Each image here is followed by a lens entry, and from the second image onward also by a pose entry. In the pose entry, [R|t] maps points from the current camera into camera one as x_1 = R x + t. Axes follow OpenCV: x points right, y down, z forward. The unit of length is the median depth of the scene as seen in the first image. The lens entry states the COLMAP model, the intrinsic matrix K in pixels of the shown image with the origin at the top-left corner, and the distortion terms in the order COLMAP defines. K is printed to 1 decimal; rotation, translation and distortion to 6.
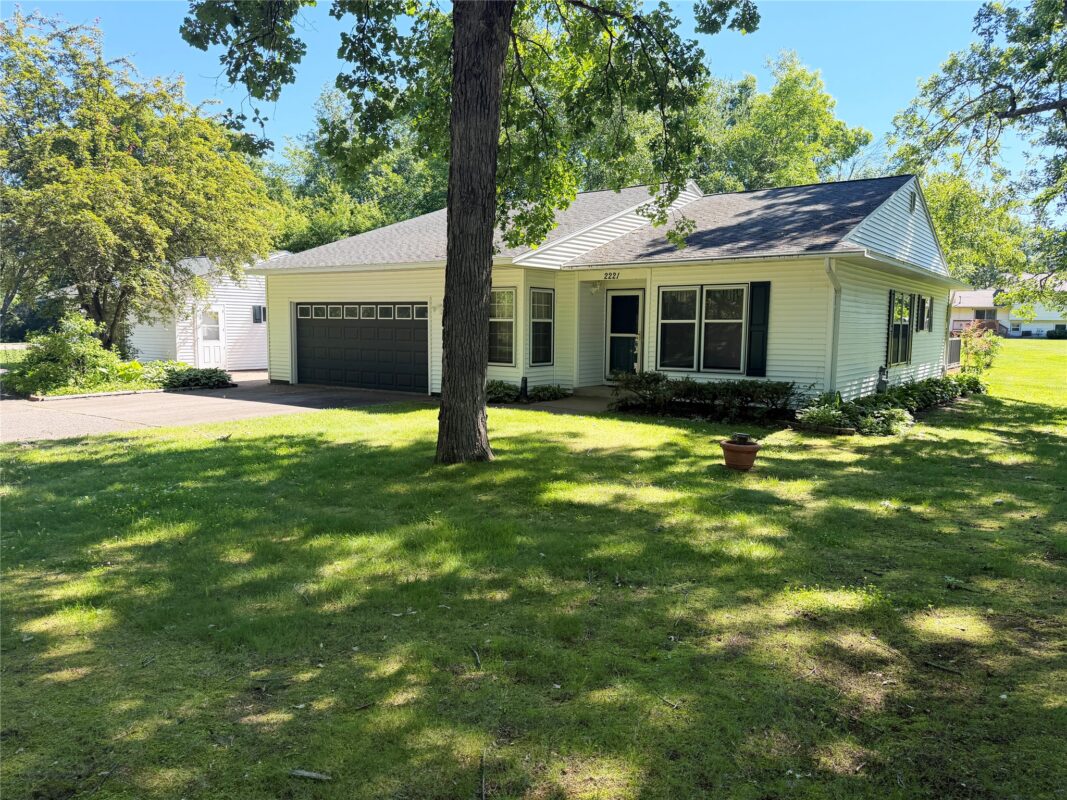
lens RADIAL K [[767.2, 0, 536.2], [0, 767.2, 405.8], [0, 0, 1]] dist [0.065091, -0.036417]
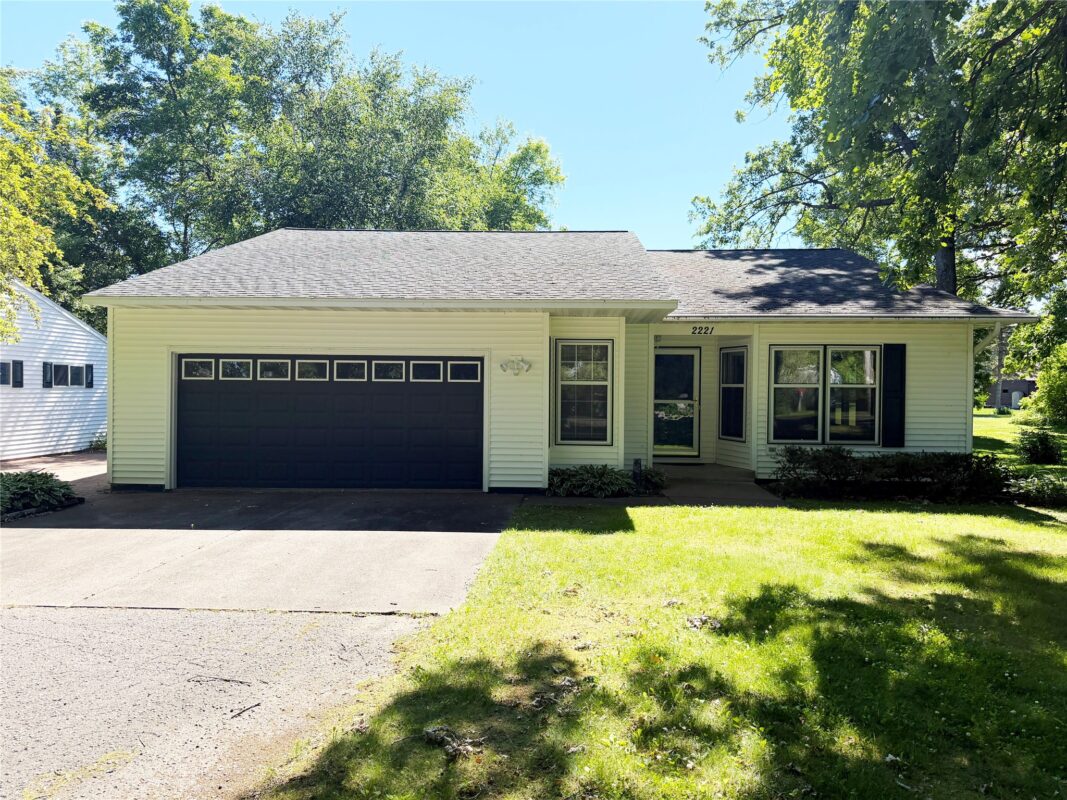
lens RADIAL K [[767.2, 0, 534.0], [0, 767.2, 398.3], [0, 0, 1]] dist [0.065091, -0.036417]
pose [[0.836249, -0.010358, 0.548252, -0.469904], [0.056029, 0.996203, -0.066641, -0.048434], [-0.545480, 0.086446, 0.833654, 0.390851]]
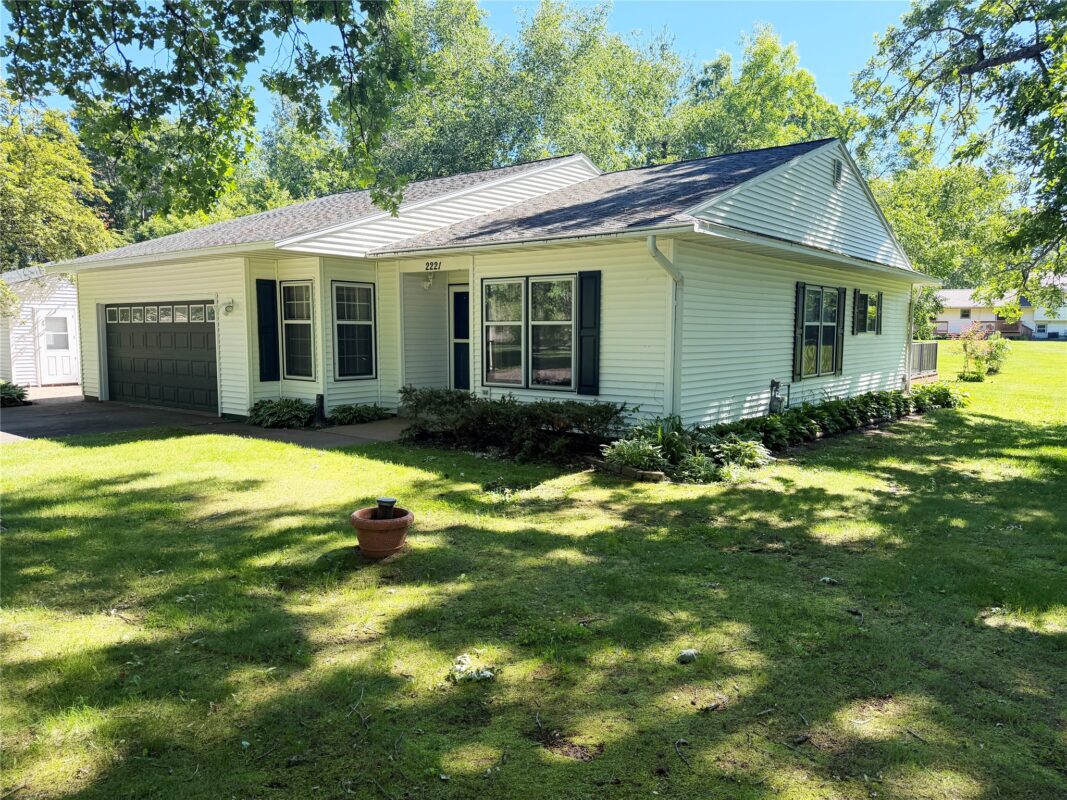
lens RADIAL K [[767.2, 0, 532.3], [0, 767.2, 407.0], [0, 0, 1]] dist [0.065091, -0.036417]
pose [[0.998918, -0.002753, -0.046426, 0.221425], [0.002513, 0.999983, -0.005232, -0.018576], [0.046439, 0.005110, 0.998908, 0.201214]]
